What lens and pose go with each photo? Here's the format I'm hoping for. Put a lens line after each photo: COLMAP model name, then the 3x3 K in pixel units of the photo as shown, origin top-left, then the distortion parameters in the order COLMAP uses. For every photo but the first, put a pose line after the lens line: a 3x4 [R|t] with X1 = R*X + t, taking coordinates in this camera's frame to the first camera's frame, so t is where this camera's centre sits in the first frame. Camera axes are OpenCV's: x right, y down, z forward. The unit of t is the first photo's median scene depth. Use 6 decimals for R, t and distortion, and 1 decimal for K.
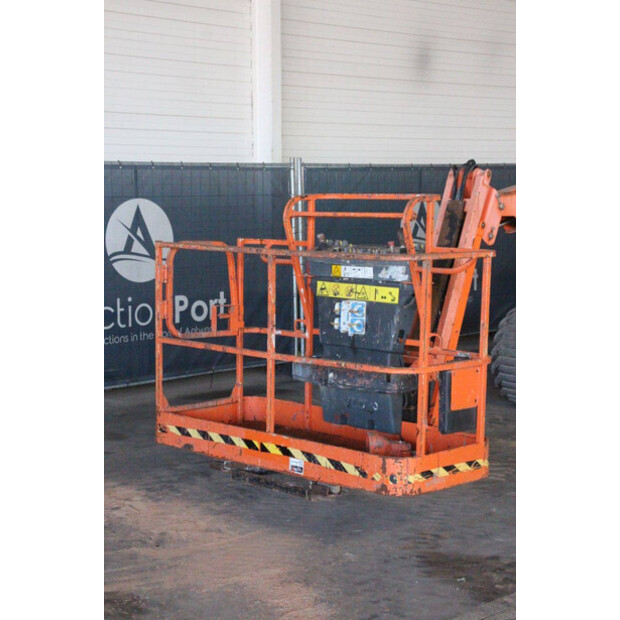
lens RADIAL K [[1206.1, 0, 324.4], [0, 1206.1, 327.2], [0, 0, 1]] dist [0.256611, 0.000000]
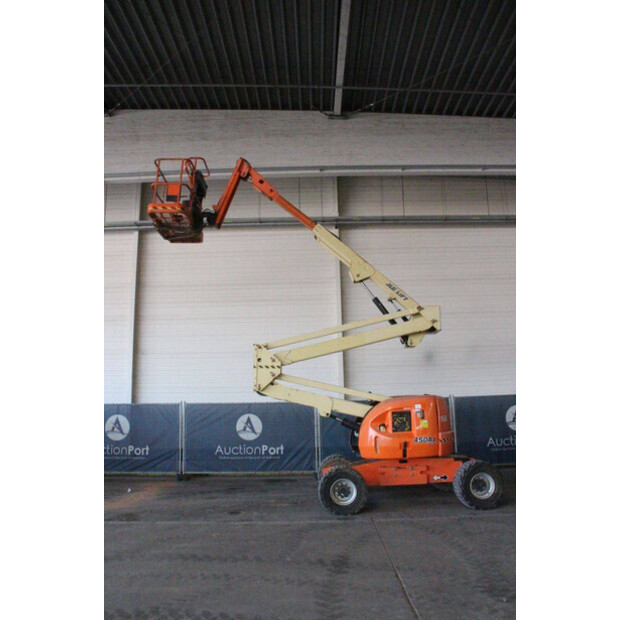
lens RADIAL K [[511.8, 0, 312.4], [0, 511.8, 314.4], [0, 0, 1]] dist [-0.147984, 0.089863]
pose [[0.696091, -0.137070, -0.704748, 1.405958], [-0.068652, 0.964400, -0.255380, -0.040773], [0.714664, 0.226150, 0.661900, 0.249343]]
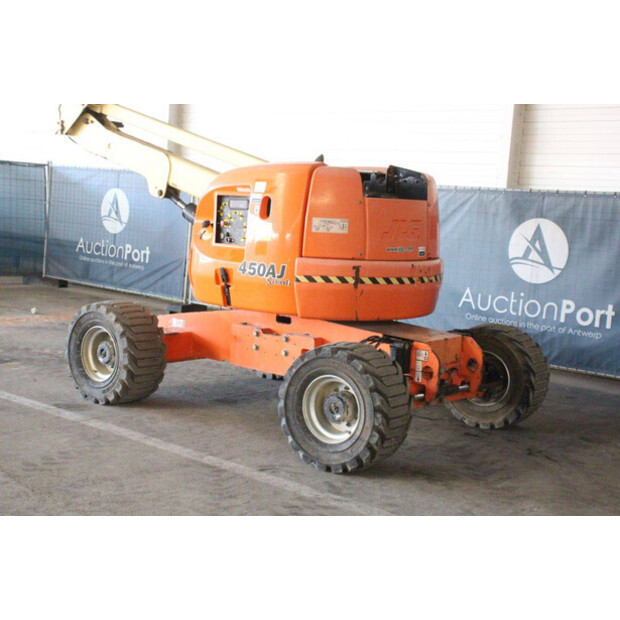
lens RADIAL K [[984.9, 0, 311.5], [0, 984.9, 310.0], [0, 0, 1]] dist [0.102630, 0.000000]
pose [[0.066693, 0.121407, -0.990360, 1.682595], [-0.187117, 0.976481, 0.107105, -0.163399], [0.980071, 0.178170, 0.087841, 1.392625]]
